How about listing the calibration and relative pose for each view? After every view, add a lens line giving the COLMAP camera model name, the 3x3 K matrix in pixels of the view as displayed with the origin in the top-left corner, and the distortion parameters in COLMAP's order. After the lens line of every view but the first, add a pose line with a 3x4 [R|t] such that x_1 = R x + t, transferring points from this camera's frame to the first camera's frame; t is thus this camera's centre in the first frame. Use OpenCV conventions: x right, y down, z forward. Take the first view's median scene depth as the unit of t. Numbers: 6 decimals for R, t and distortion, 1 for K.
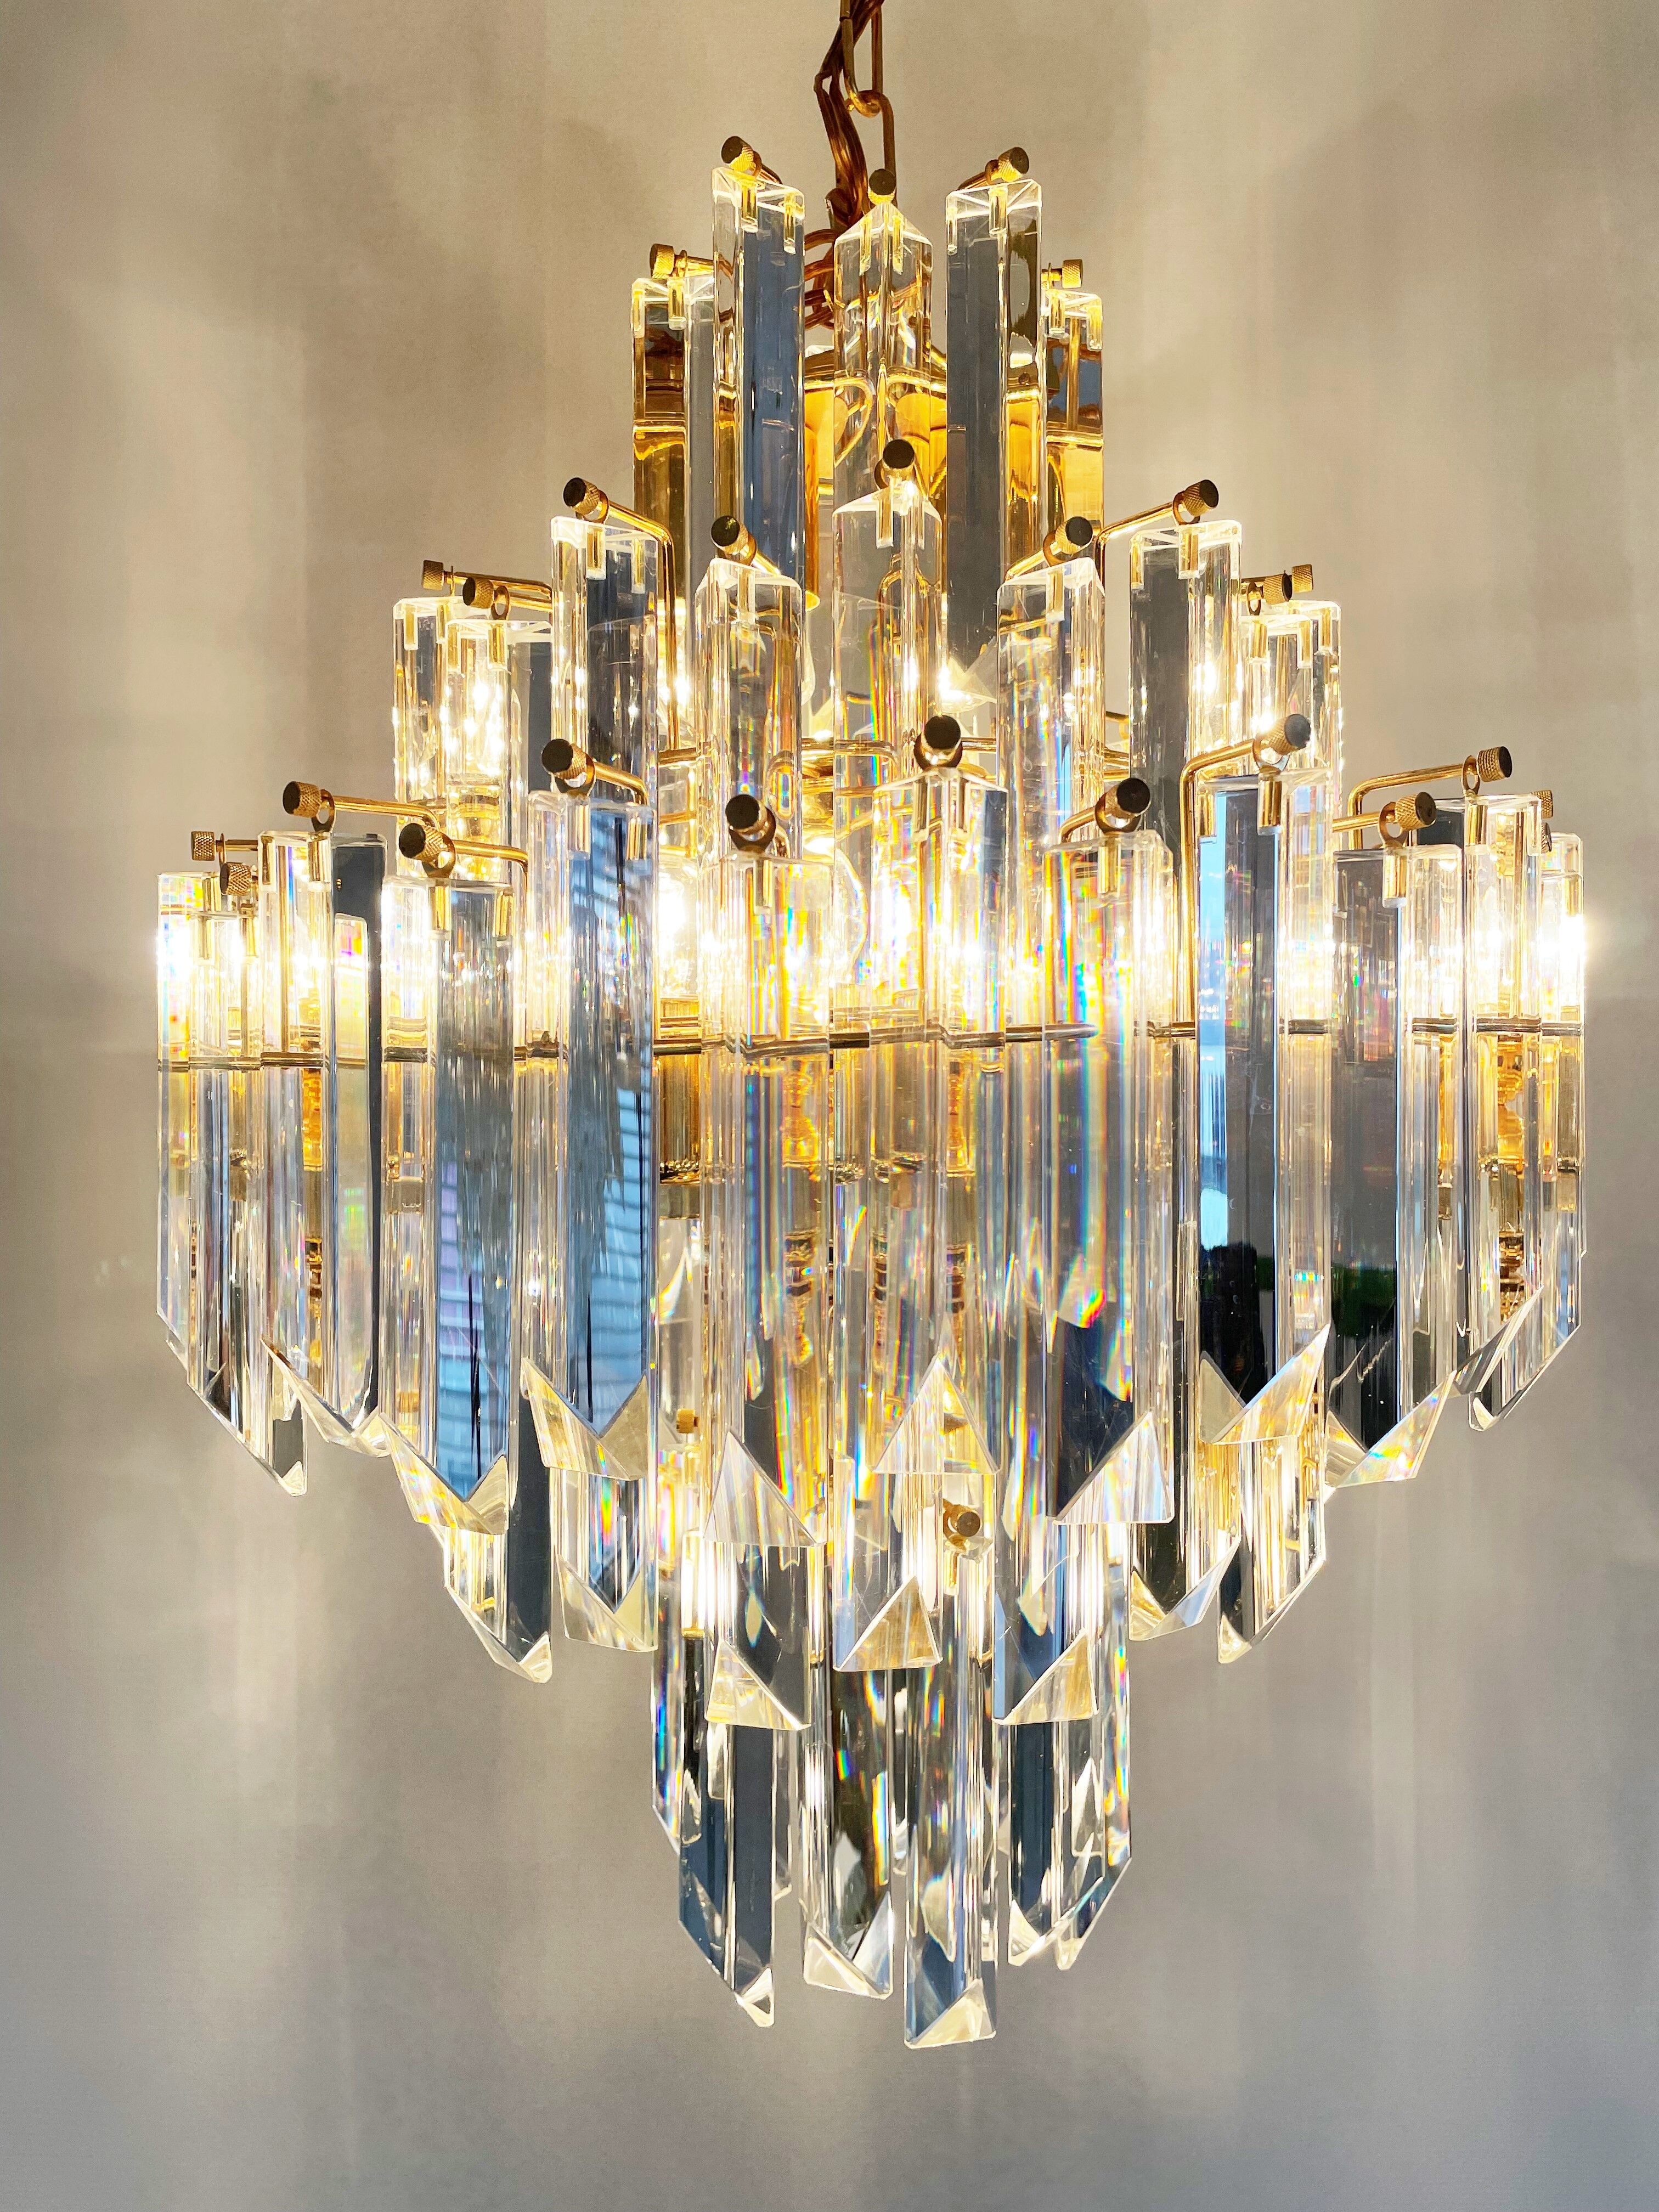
lens RADIAL K [[1606.0, 0, 840.1], [0, 1606.0, 1077.6], [0, 0, 1]] dist [0.054258, -0.109442]
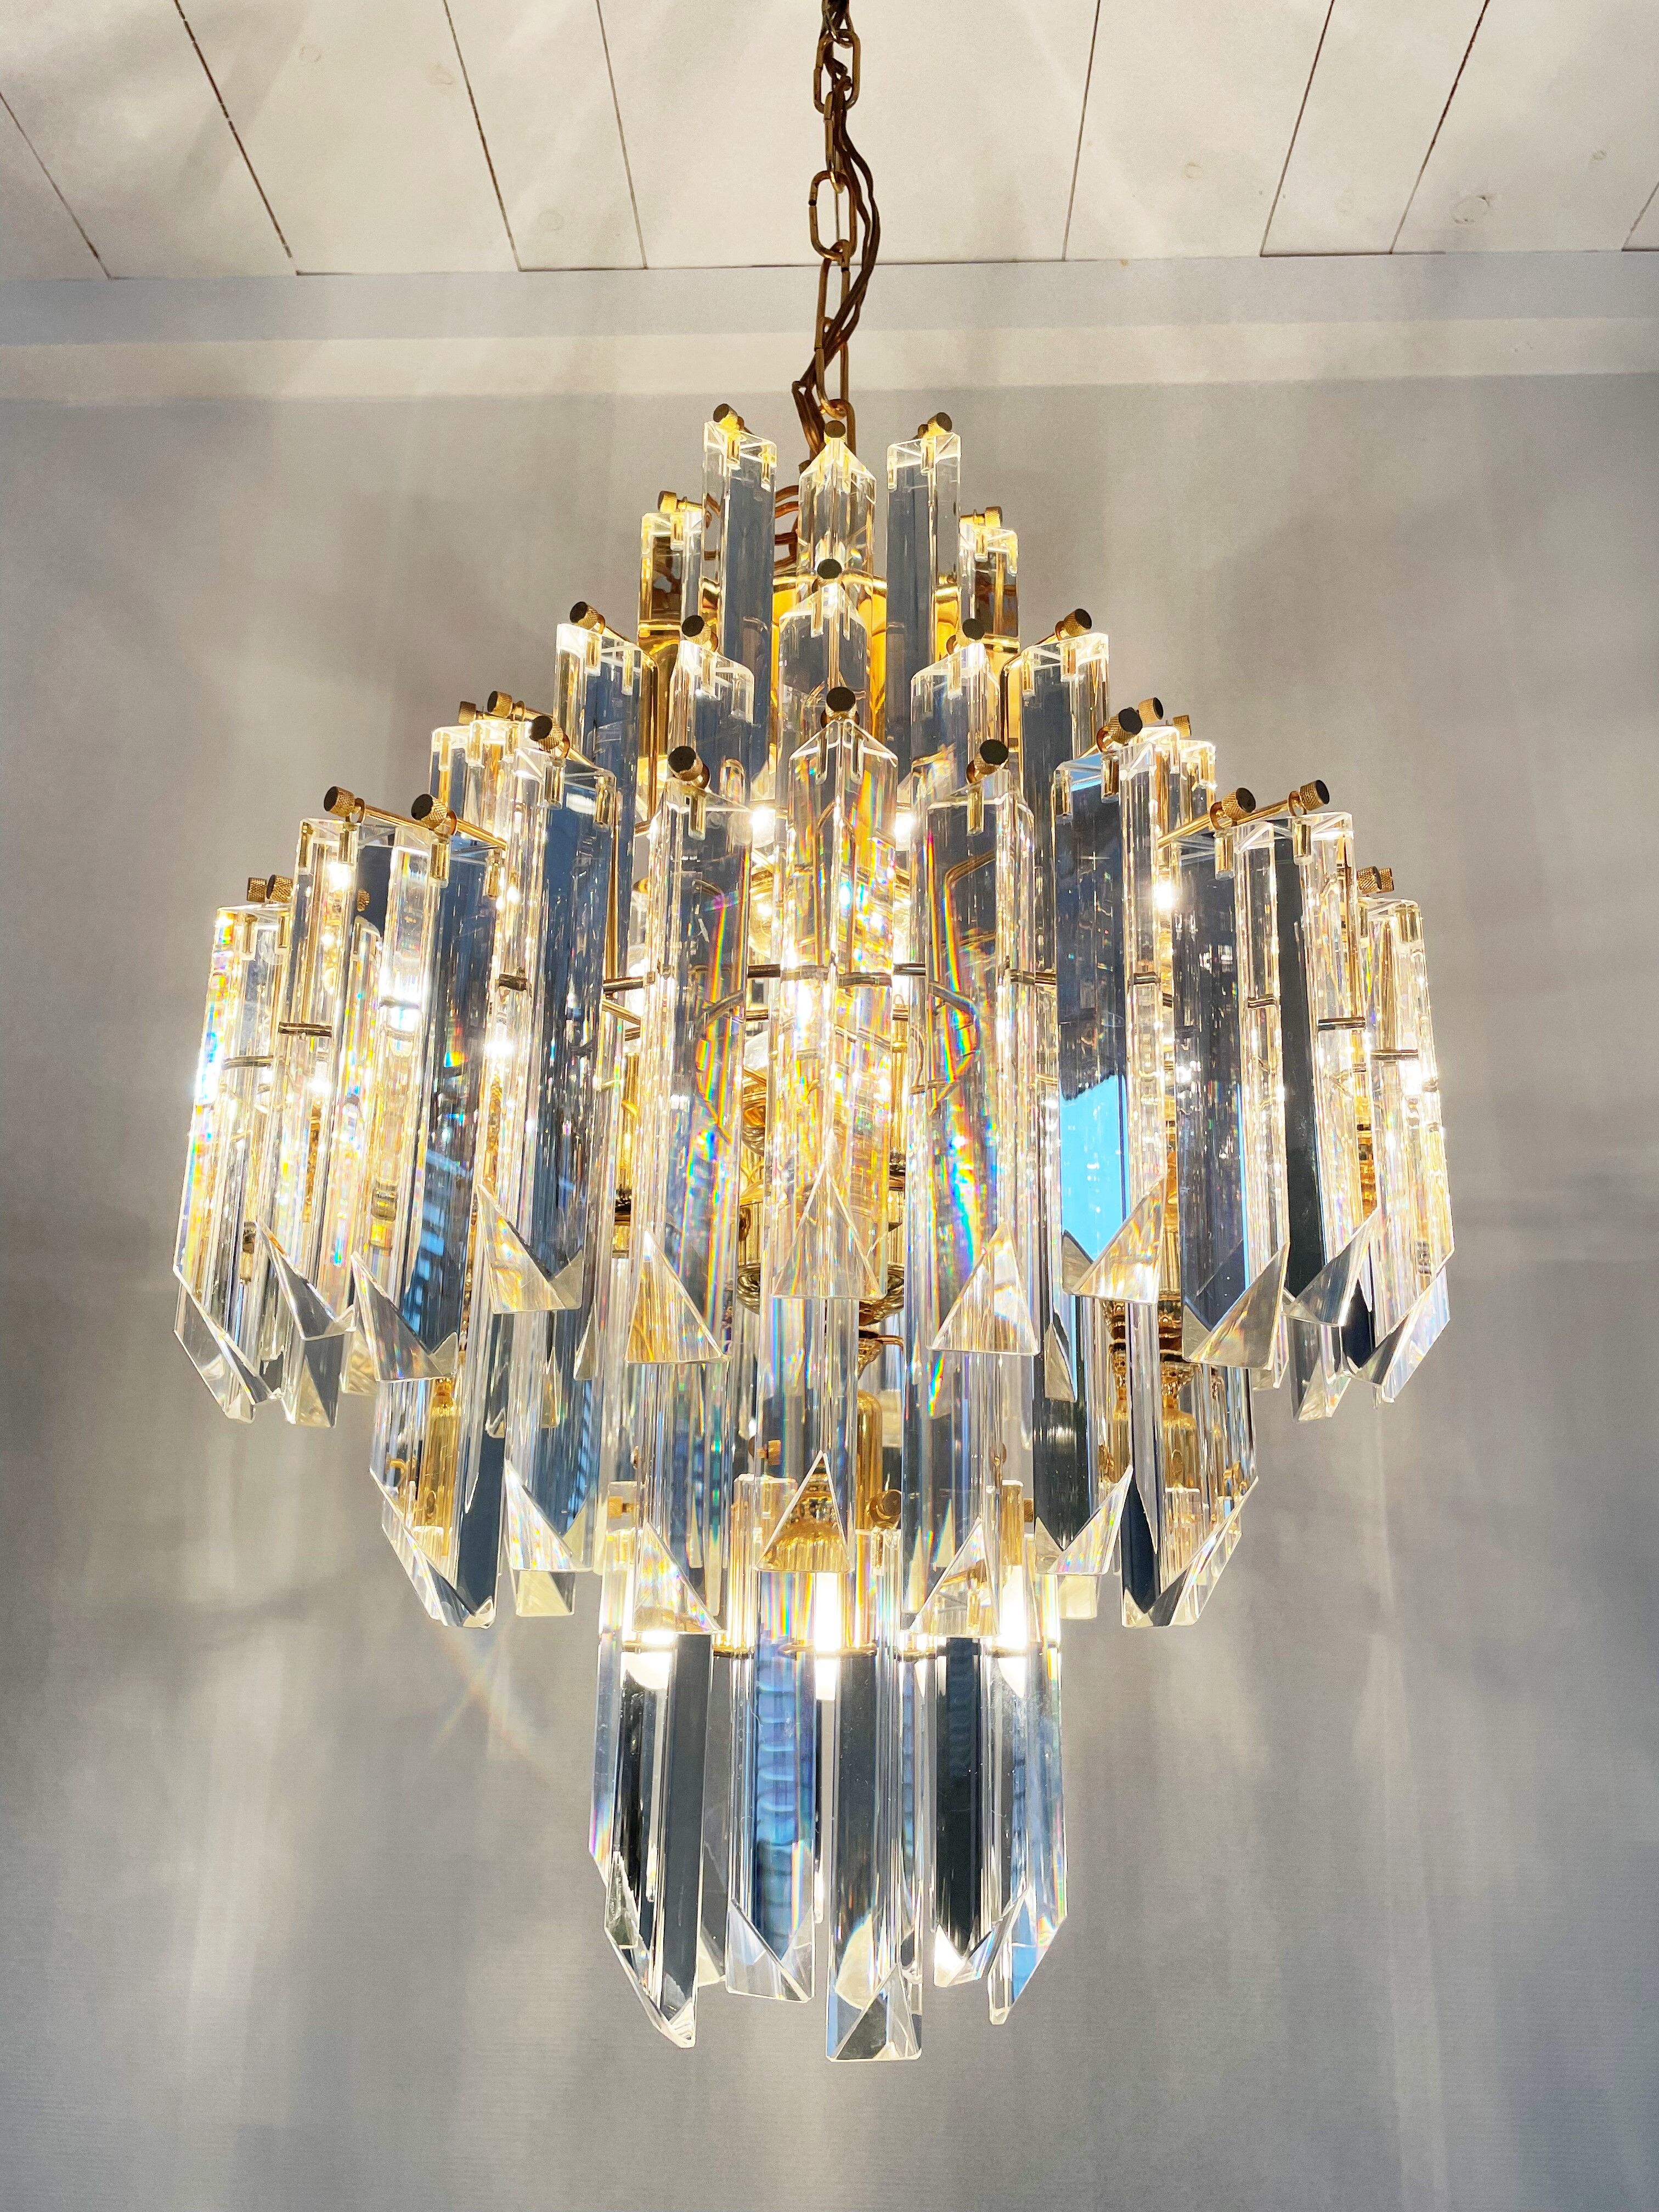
lens RADIAL K [[1606.0, 0, 840.1], [0, 1606.0, 1077.6], [0, 0, 1]] dist [0.054258, -0.109442]
pose [[0.999452, 0.009051, -0.031840, 0.072549], [-0.017488, 0.961080, -0.275716, 0.286498], [0.028105, 0.276122, 0.960712, -0.094982]]
